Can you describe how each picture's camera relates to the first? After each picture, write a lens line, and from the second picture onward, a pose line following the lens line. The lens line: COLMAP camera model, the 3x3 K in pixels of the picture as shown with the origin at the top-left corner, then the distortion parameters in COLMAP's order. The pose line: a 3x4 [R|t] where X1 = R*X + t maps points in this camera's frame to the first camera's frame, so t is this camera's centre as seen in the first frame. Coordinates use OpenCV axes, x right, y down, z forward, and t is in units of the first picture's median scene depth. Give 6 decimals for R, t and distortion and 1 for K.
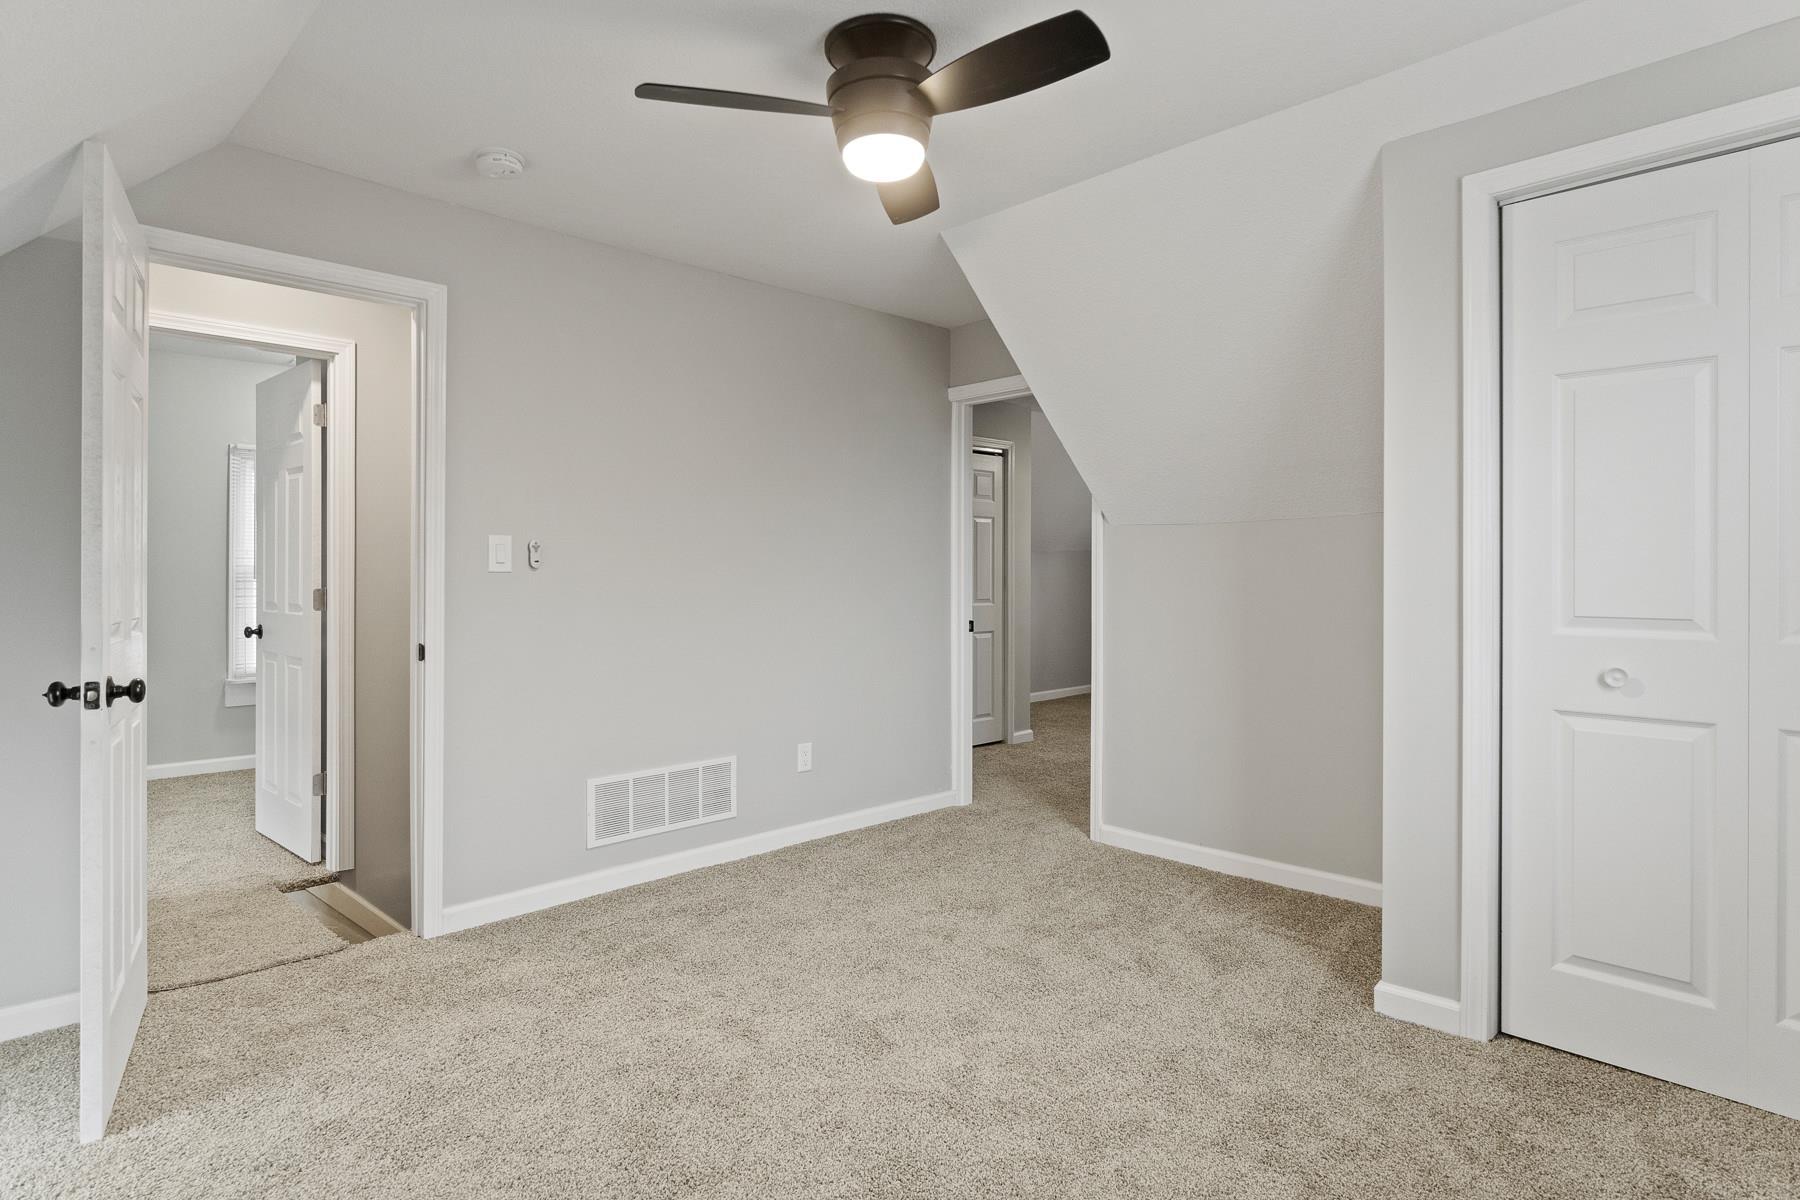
lens RADIAL K [[941.9, 0, 893.6], [0, 941.9, 588.1], [0, 0, 1]] dist [0.000584, -0.000137]
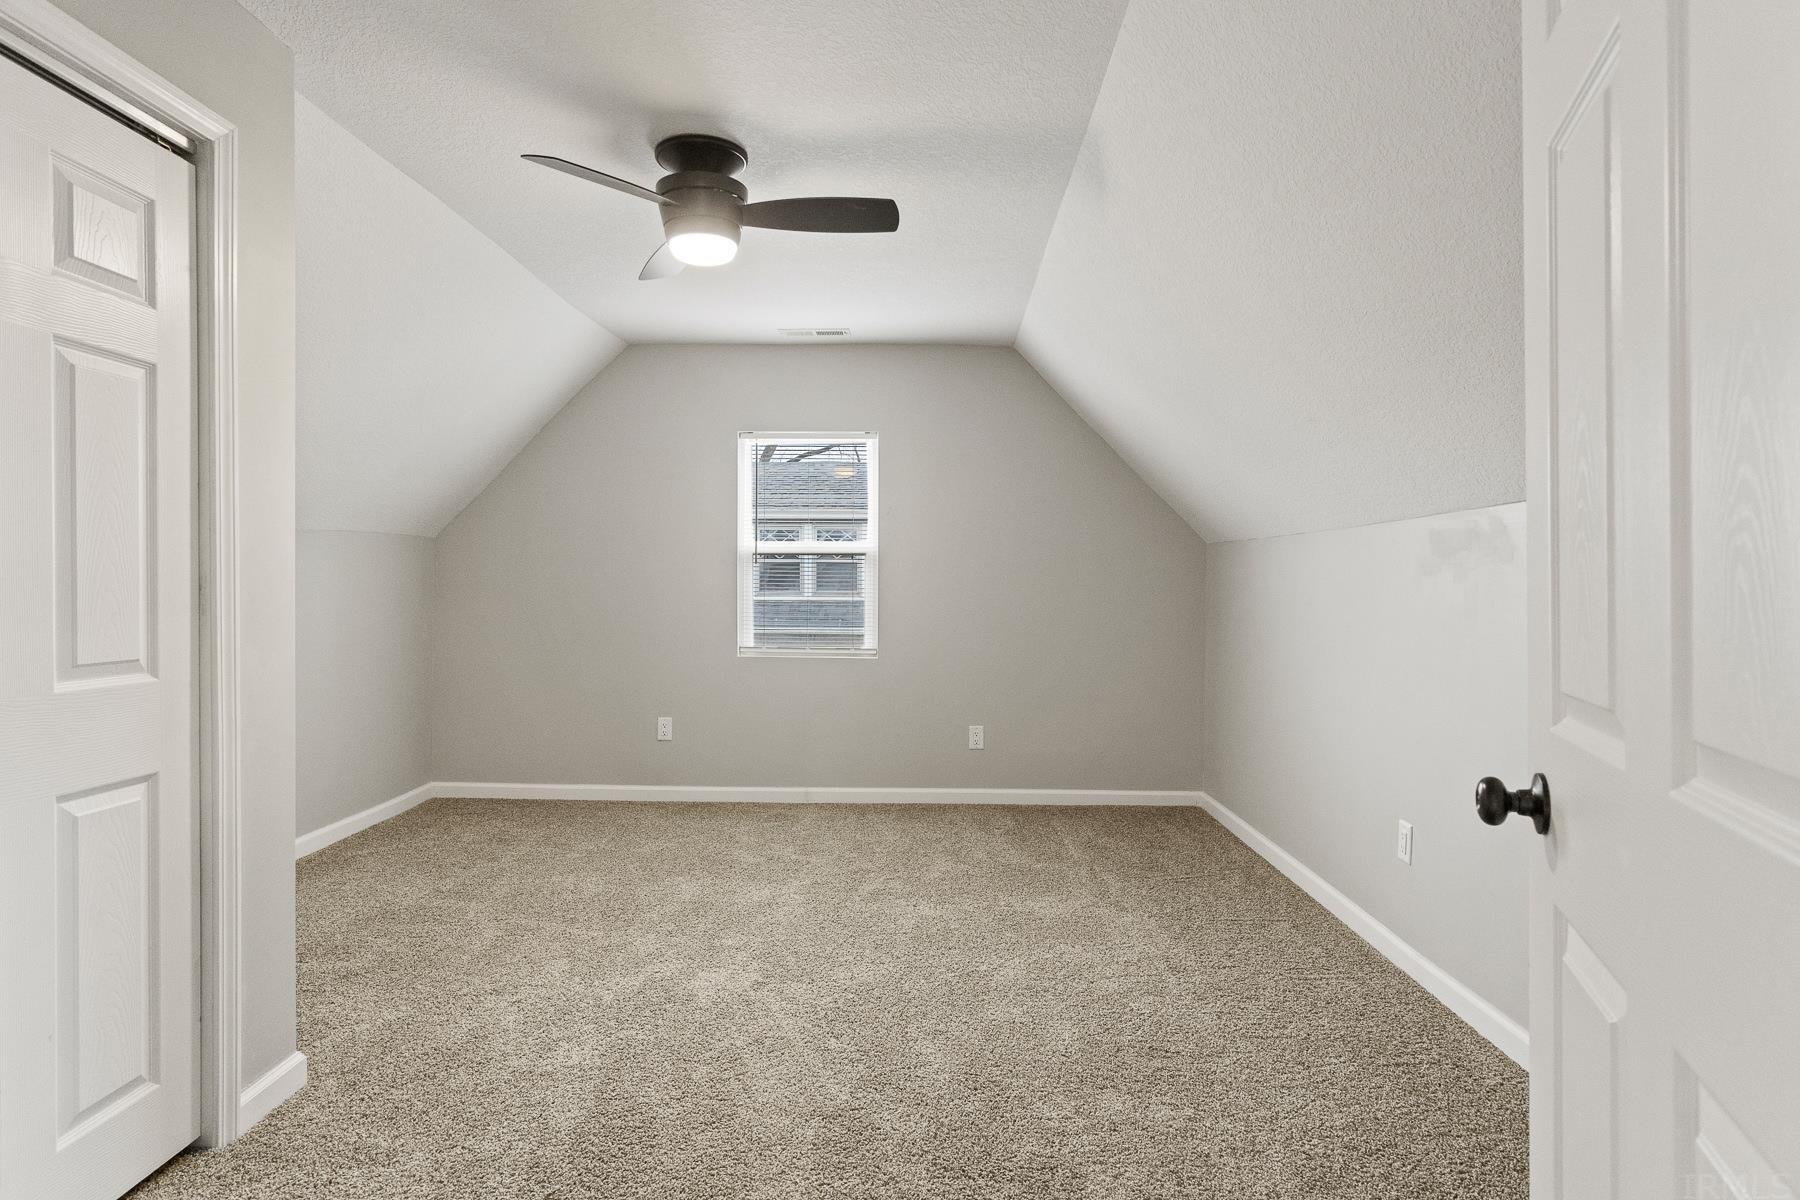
lens RADIAL K [[941.9, 0, 893.6], [0, 941.9, 588.1], [0, 0, 1]] dist [0.000584, -0.000137]
pose [[0.730889, -0.003852, 0.682486, 0.075903], [0.008363, 0.999960, -0.003311, -0.006953], [-0.682445, 0.008128, 0.730891, 0.644796]]
